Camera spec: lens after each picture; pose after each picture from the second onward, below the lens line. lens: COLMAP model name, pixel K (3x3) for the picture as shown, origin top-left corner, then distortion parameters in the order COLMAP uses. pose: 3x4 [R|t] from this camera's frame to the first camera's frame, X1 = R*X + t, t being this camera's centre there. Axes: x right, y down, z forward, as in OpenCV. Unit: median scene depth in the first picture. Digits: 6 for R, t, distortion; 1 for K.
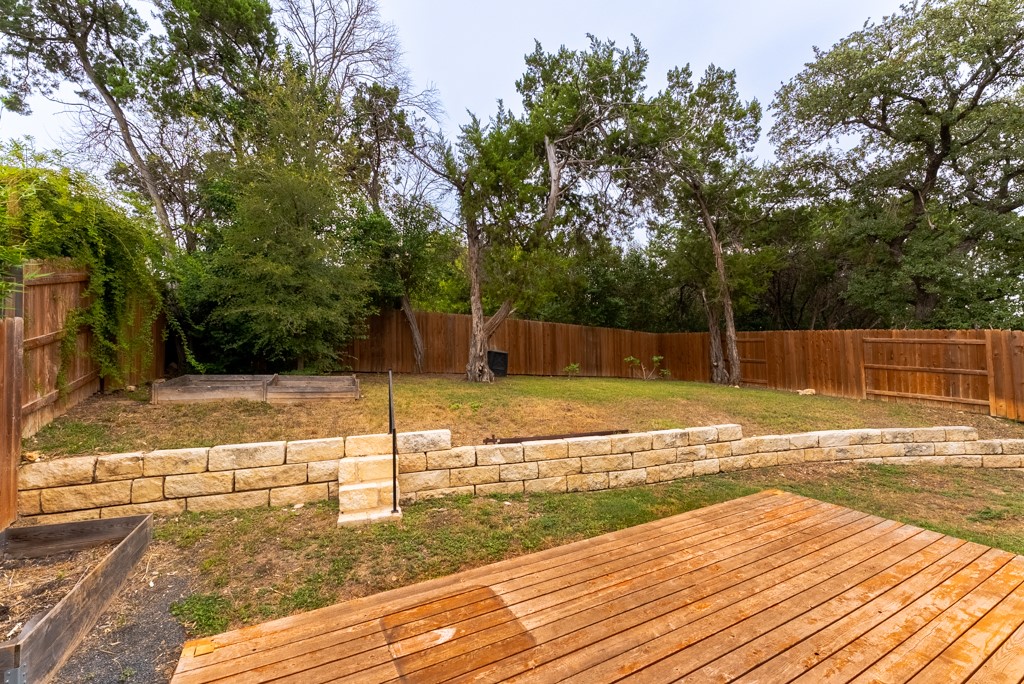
lens RADIAL K [[411.7, 0, 512.0], [0, 411.7, 342.0], [0, 0, 1]] dist [-0.000924, -0.000066]
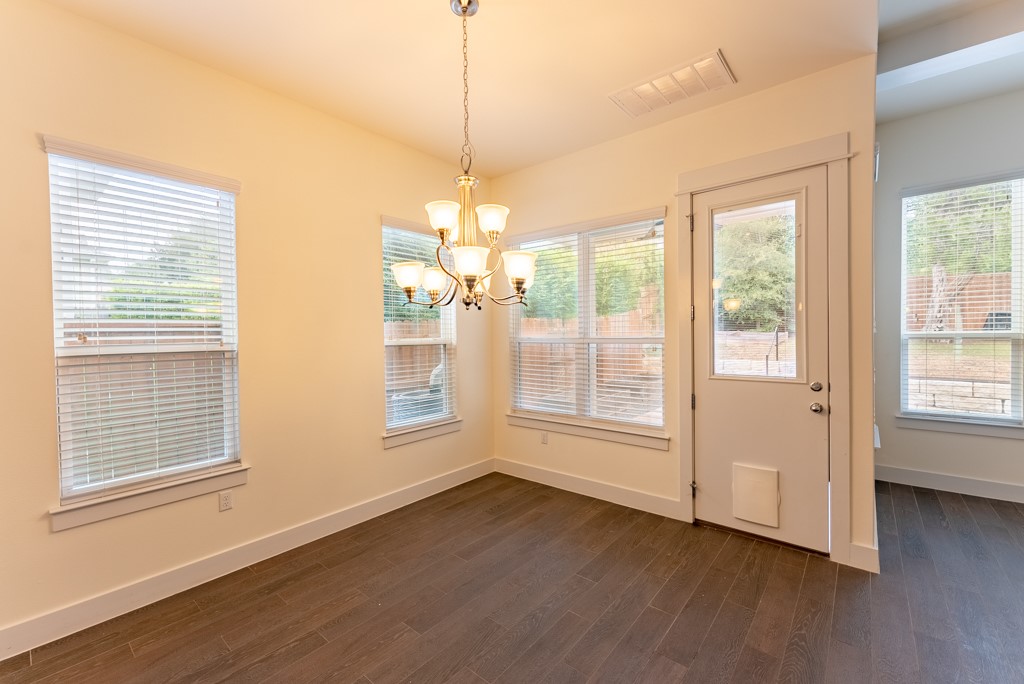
lens RADIAL K [[419.3, 0, 514.3], [0, 419.3, 340.7], [0, 0, 1]] dist [0.000041, -0.000028]
pose [[0.394772, 0.025963, -0.918412, 0.712862], [0.042092, 0.998040, 0.046307, -0.004006], [0.917814, -0.056939, 0.392905, -0.603097]]
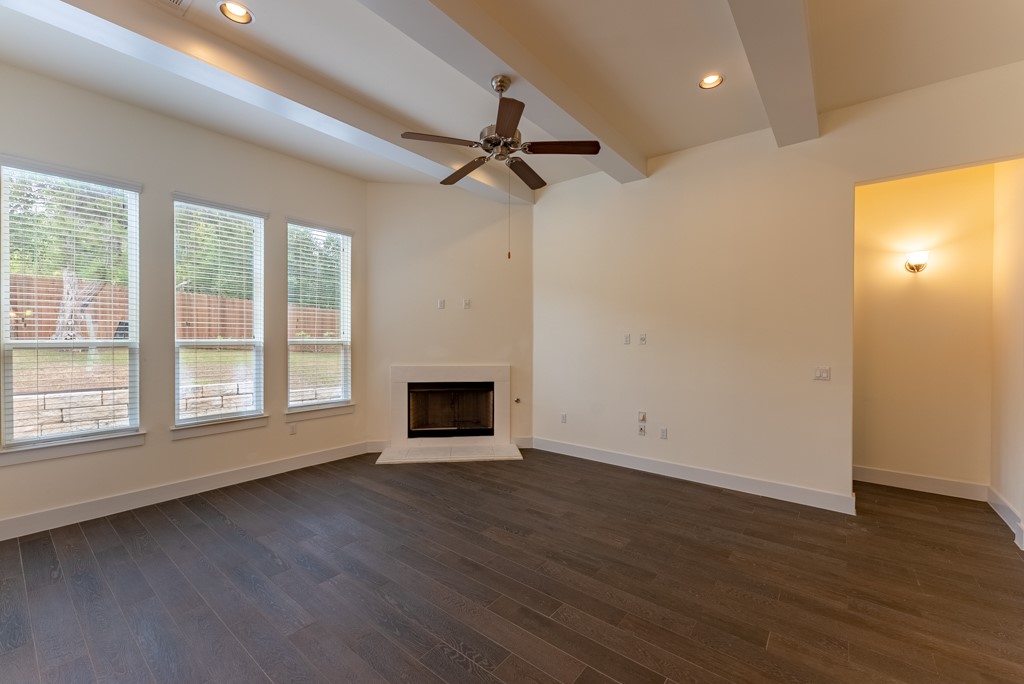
lens RADIAL K [[418.0, 0, 508.9], [0, 418.0, 342.2], [0, 0, 1]] dist [0.000864, 0.000005]
pose [[0.910355, 0.014065, 0.413589, 0.695706], [-0.033320, 0.998669, 0.039379, 0.000104], [-0.412485, -0.049629, 0.909612, -0.505029]]
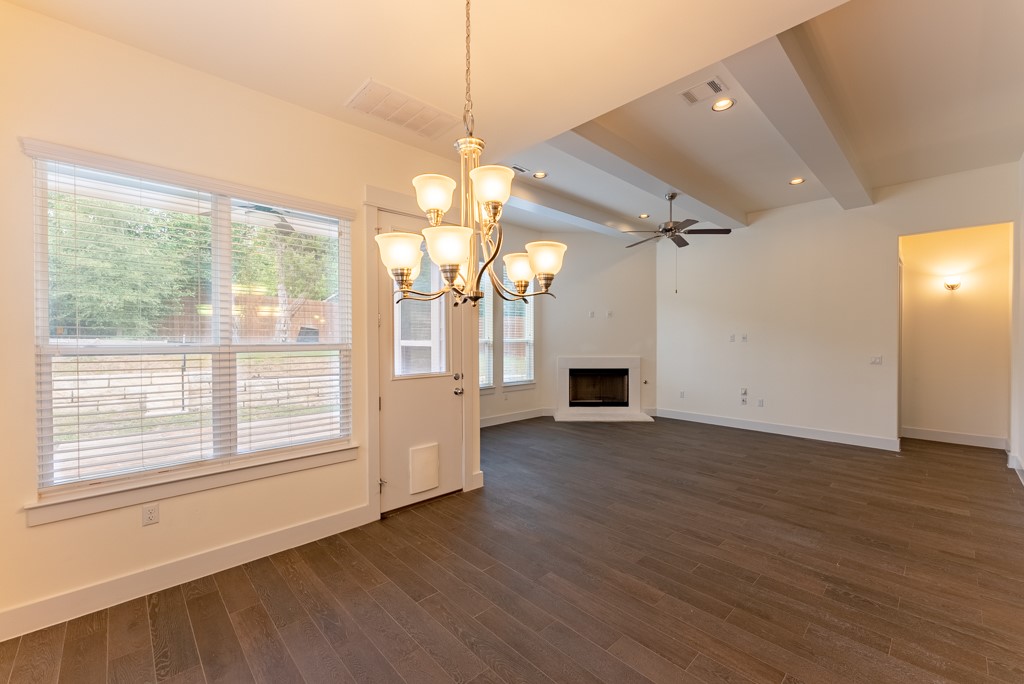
lens RADIAL K [[411.7, 0, 512.0], [0, 411.7, 342.0], [0, 0, 1]] dist [-0.000924, -0.000066]
pose [[0.959350, 0.010818, 0.282011, 0.387152], [-0.023789, 0.998808, 0.042614, -0.003871], [-0.281214, -0.047590, 0.958464, -0.743818]]
